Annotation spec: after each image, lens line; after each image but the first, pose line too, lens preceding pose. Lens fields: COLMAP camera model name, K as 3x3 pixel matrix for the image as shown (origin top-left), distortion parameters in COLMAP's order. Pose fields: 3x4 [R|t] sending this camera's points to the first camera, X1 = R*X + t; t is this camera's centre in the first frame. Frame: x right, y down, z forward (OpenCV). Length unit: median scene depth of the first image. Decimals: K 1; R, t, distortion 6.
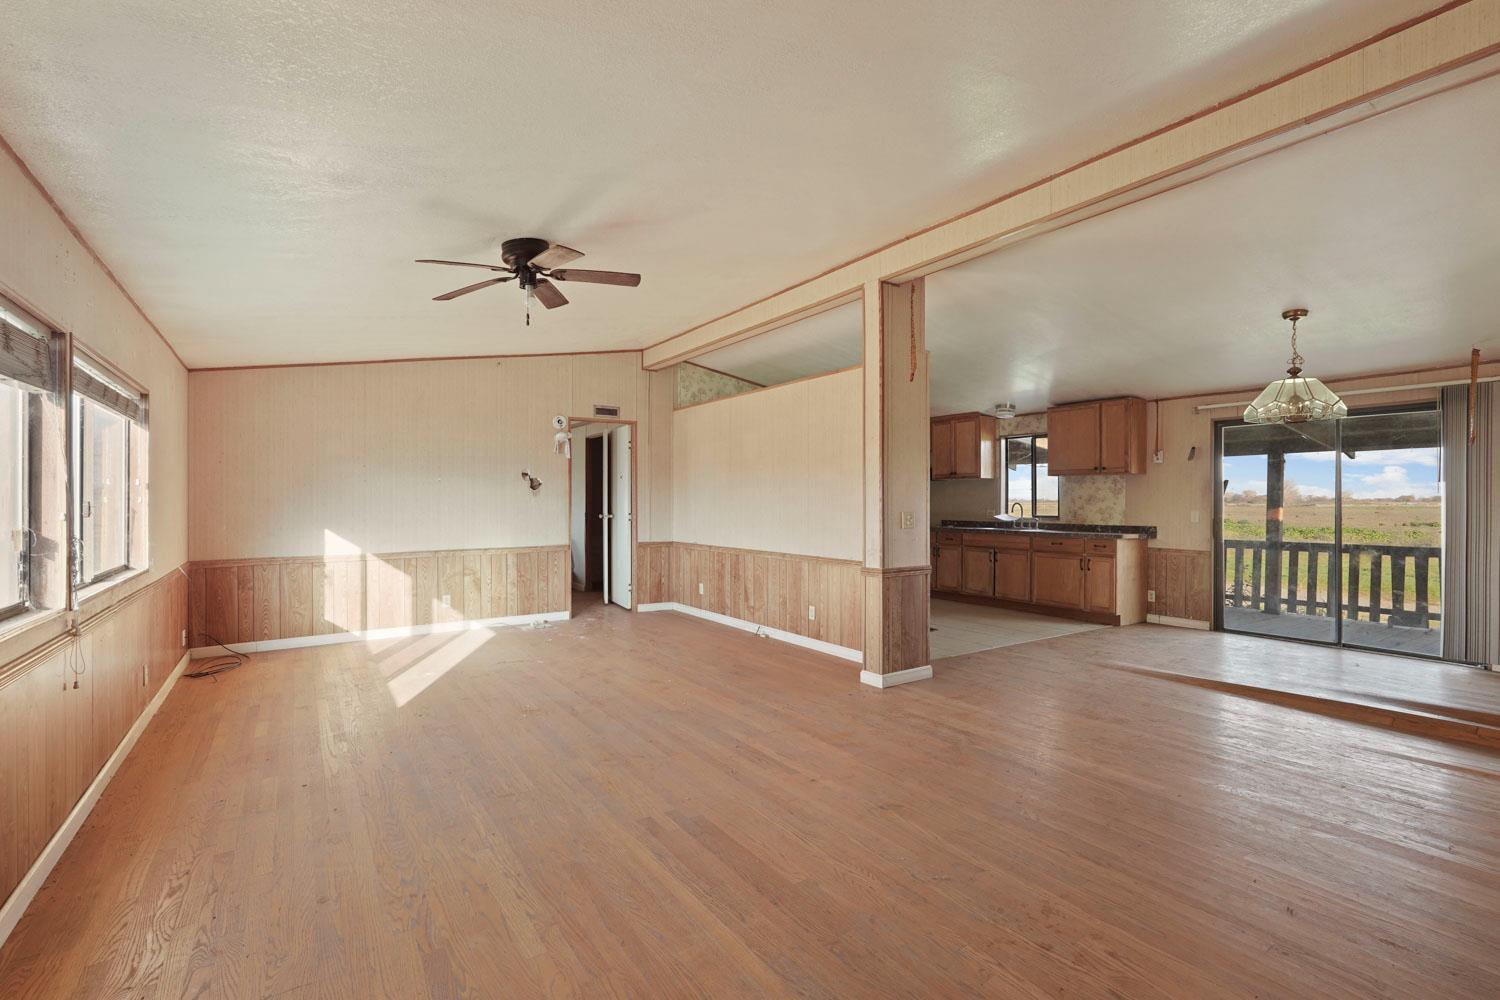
lens RADIAL K [[674.5, 0, 753.7], [0, 674.5, 497.7], [0, 0, 1]] dist [-0.005631, 0.006363]
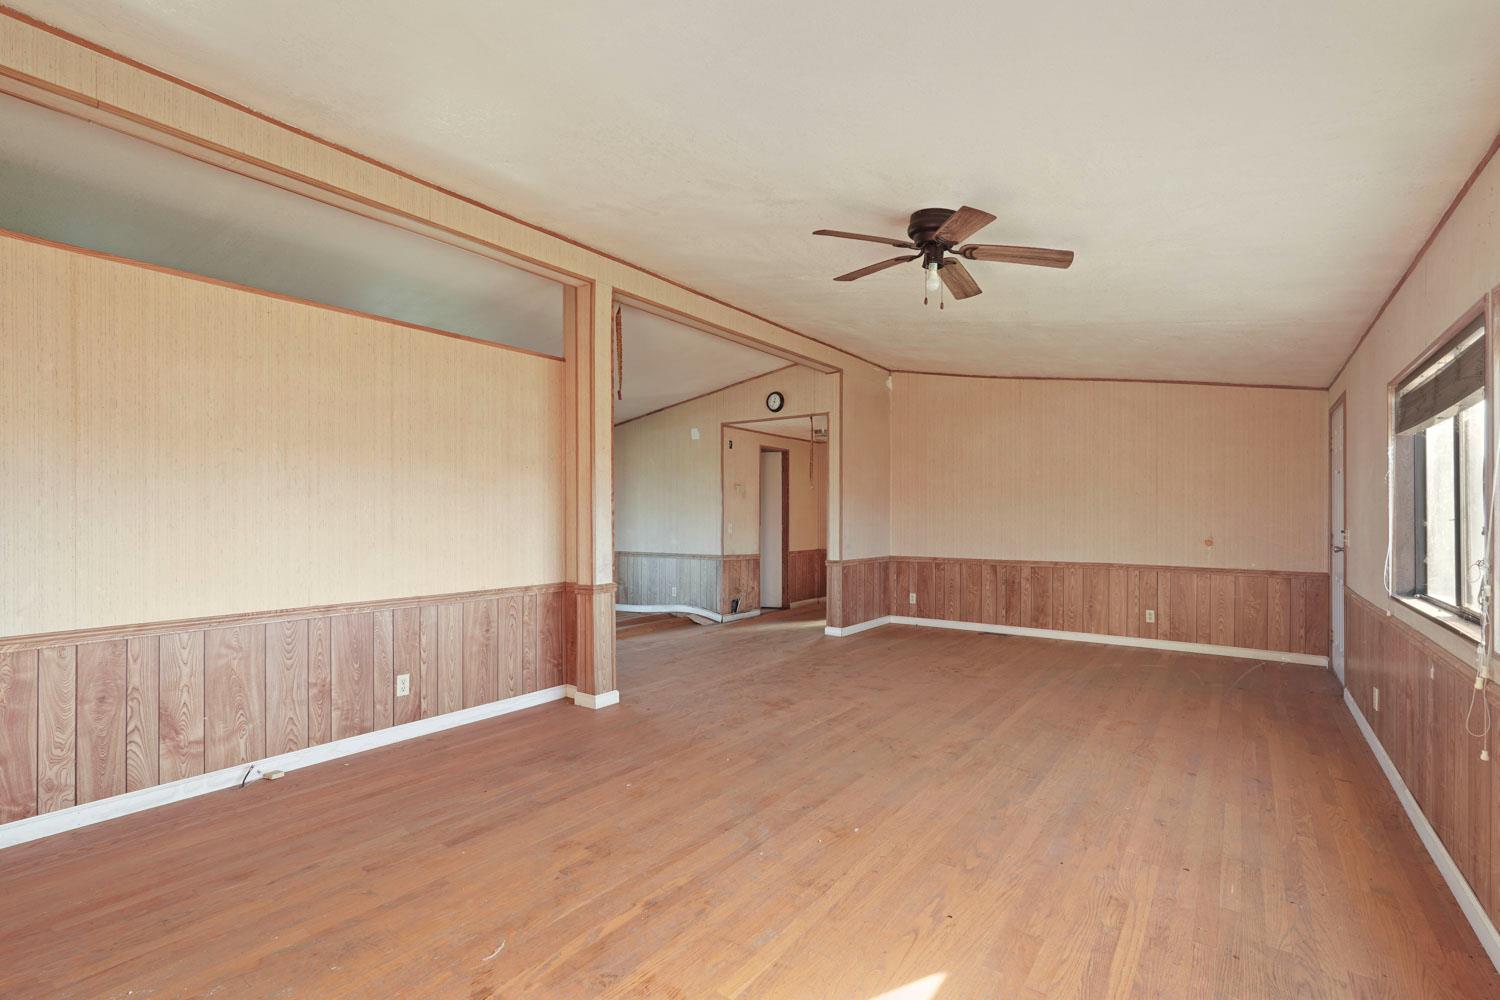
lens RADIAL K [[674.5, 0, 753.6], [0, 674.5, 515.8], [0, 0, 1]] dist [-0.005631, 0.006363]
pose [[-0.333499, 0.000330, 0.942750, -0.813034], [-0.006308, 0.999977, -0.002582, 0.008557], [-0.942729, -0.006808, -0.333489, 1.141159]]
